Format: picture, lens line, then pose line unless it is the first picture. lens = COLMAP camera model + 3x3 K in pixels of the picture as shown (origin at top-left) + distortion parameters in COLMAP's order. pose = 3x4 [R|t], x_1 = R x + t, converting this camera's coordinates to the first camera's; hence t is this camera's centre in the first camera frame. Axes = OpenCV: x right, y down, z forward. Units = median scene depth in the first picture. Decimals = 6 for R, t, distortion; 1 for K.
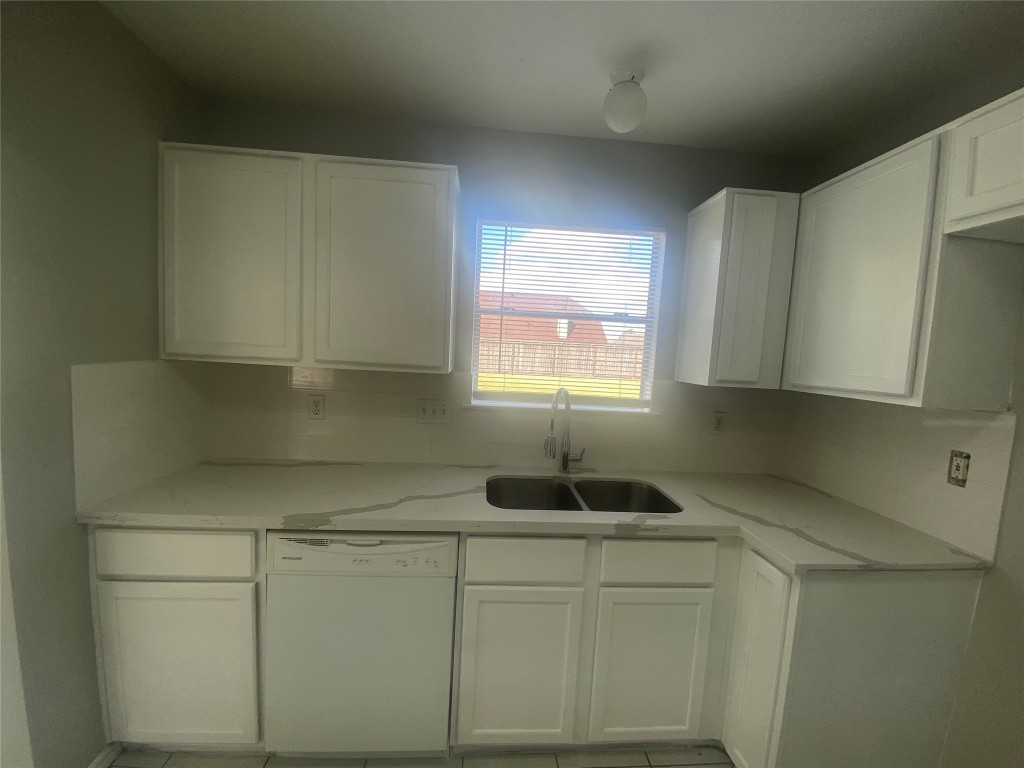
lens RADIAL K [[415.4, 0, 510.2], [0, 415.4, 388.7], [0, 0, 1]] dist [0.046671, -0.038171]
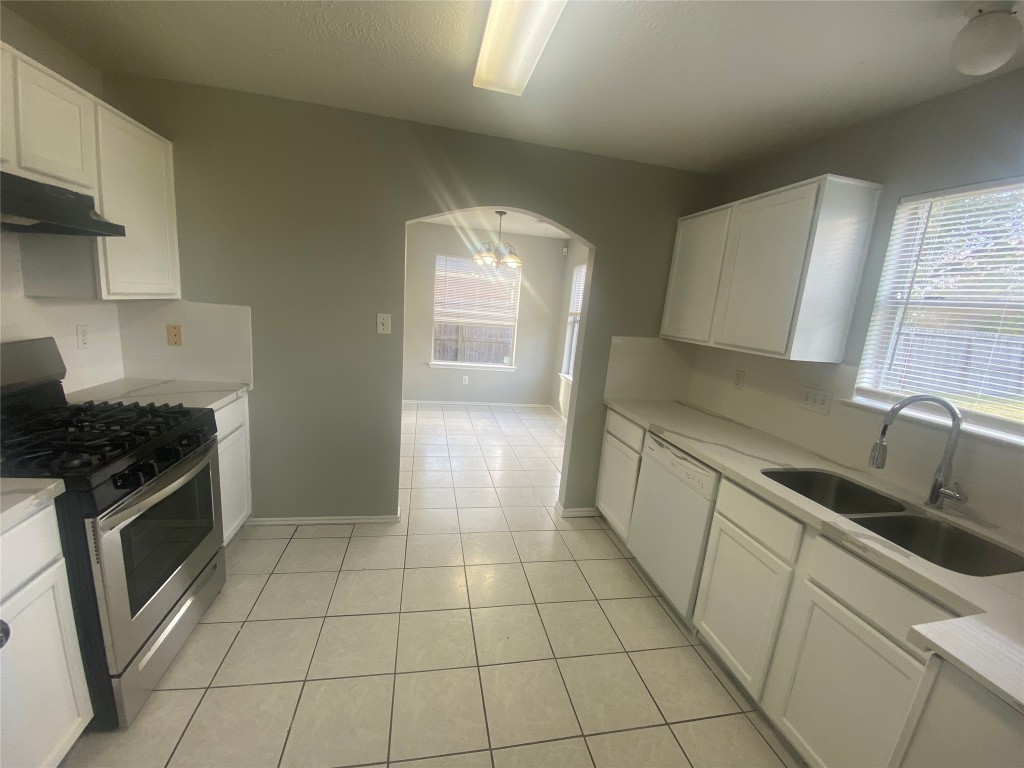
lens RADIAL K [[415.4, 0, 510.2], [0, 415.4, 388.7], [0, 0, 1]] dist [0.046671, -0.038171]
pose [[0.144268, 0.162341, -0.976131, 1.037713], [-0.169317, 0.975953, 0.137287, 0.014081], [0.974945, 0.145469, 0.168286, 0.082576]]
